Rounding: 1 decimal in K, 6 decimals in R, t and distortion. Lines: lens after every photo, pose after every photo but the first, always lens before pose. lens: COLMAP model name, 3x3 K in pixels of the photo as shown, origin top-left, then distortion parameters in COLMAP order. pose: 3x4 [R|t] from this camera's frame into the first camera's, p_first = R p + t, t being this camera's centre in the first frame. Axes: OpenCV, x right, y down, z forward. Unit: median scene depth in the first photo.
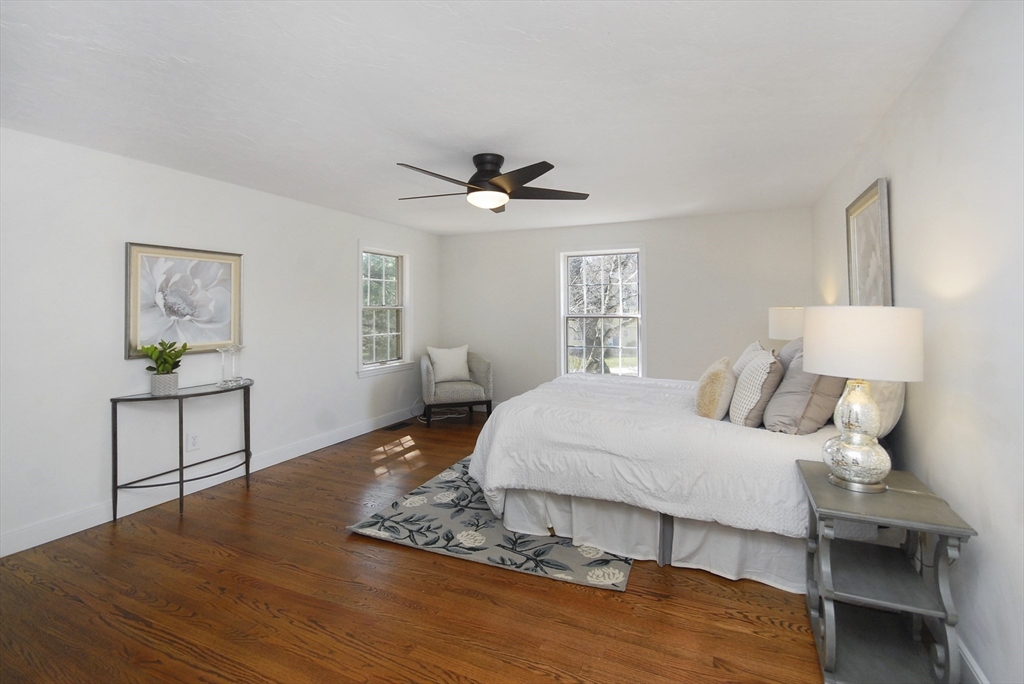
lens RADIAL K [[486.0, 0, 511.5], [0, 486.0, 307.1], [0, 0, 1]] dist [-0.003261, -0.000490]
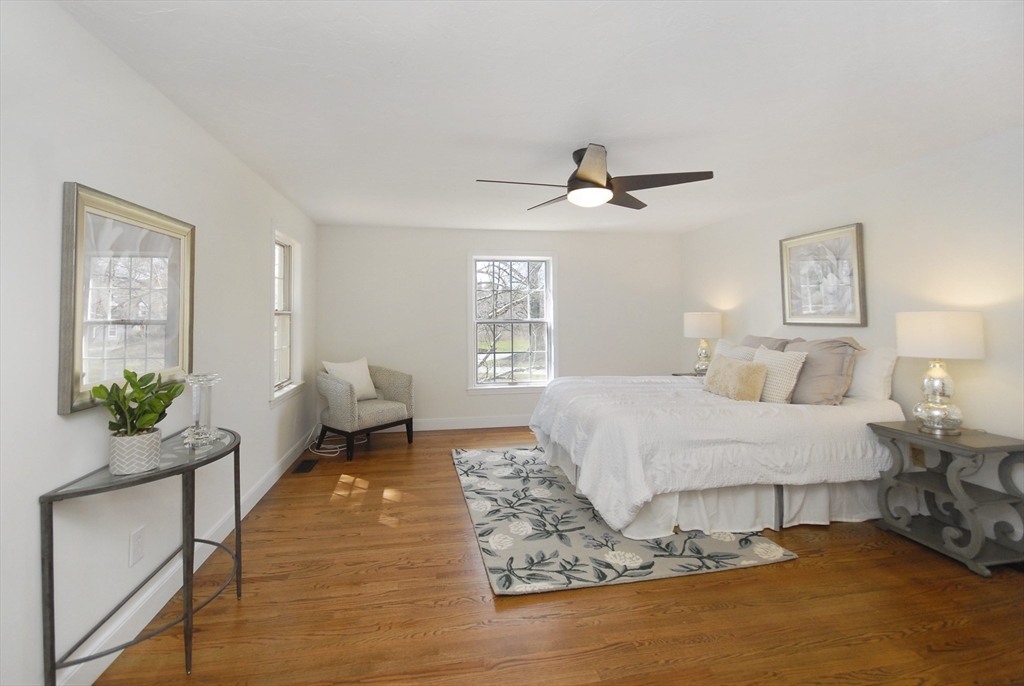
lens RADIAL K [[477.6, 0, 512.5], [0, 477.6, 315.1], [0, 0, 1]] dist [0.000341, -0.000286]
pose [[0.820336, -0.002421, 0.571876, -0.781561], [0.000030, 0.999991, 0.004191, 0.002539], [-0.571881, -0.003421, 0.820329, 0.365530]]
